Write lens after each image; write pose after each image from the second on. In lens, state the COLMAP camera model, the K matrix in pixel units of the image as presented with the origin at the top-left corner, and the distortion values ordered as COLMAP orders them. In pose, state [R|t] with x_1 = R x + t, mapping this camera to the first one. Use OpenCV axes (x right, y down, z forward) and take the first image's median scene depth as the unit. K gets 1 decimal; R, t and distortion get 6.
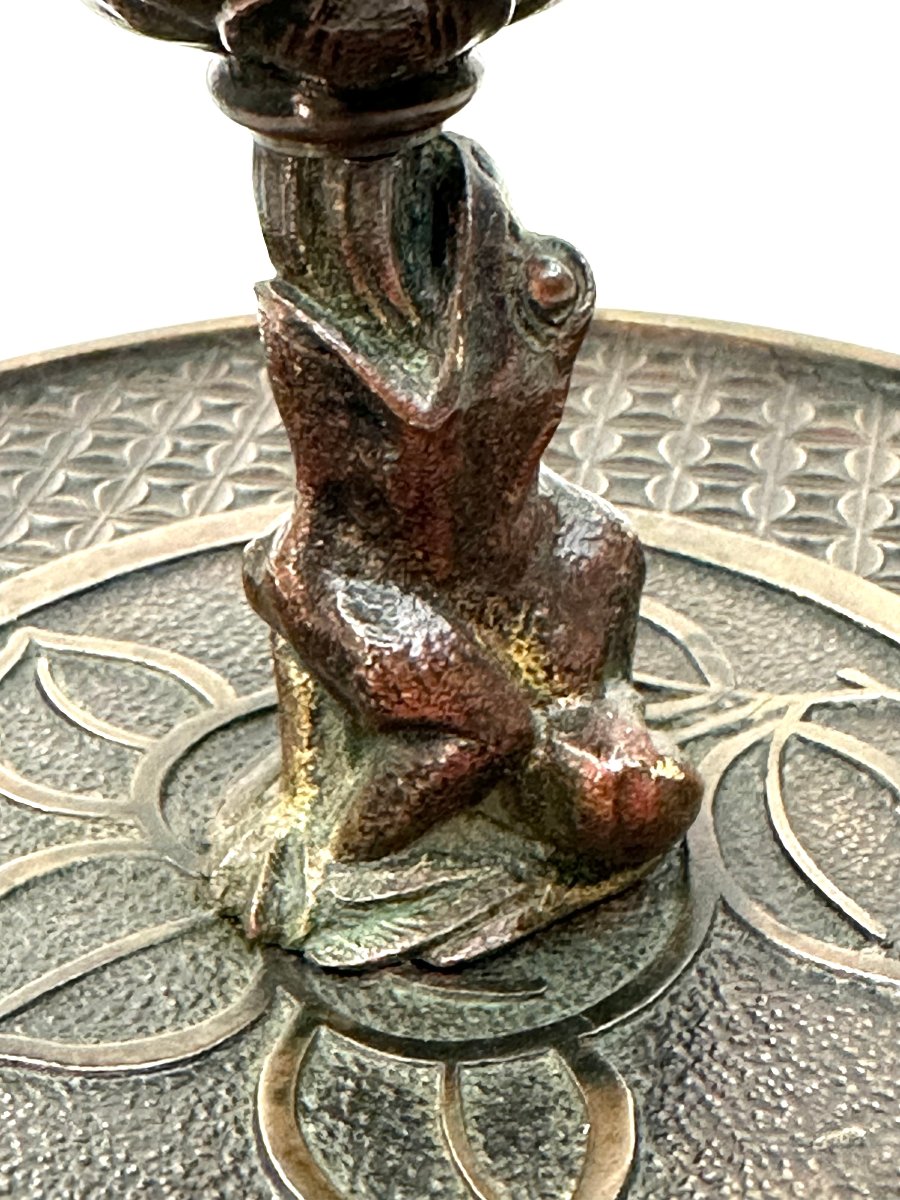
lens RADIAL K [[2381.5, 0, 338.5], [0, 2381.5, 513.2], [0, 0, 1]] dist [-0.005144, 0.000000]
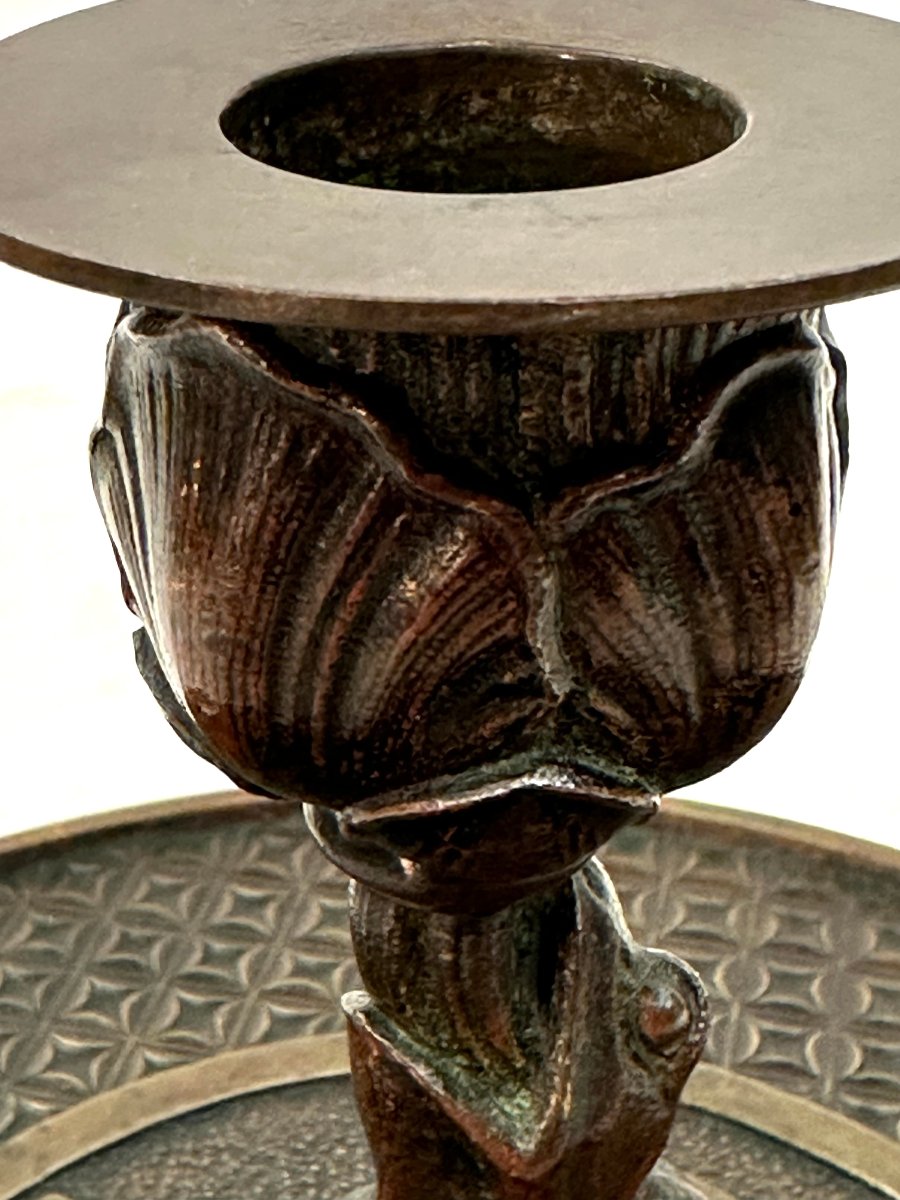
lens RADIAL K [[2381.5, 0, 378.5], [0, 2381.5, 538.9], [0, 0, 1]] dist [-0.005144, 0.000000]
pose [[0.998958, 0.034578, 0.029771, -0.049486], [-0.032547, 0.997274, -0.066219, -0.190547], [-0.031980, 0.065182, 0.997361, 0.055181]]
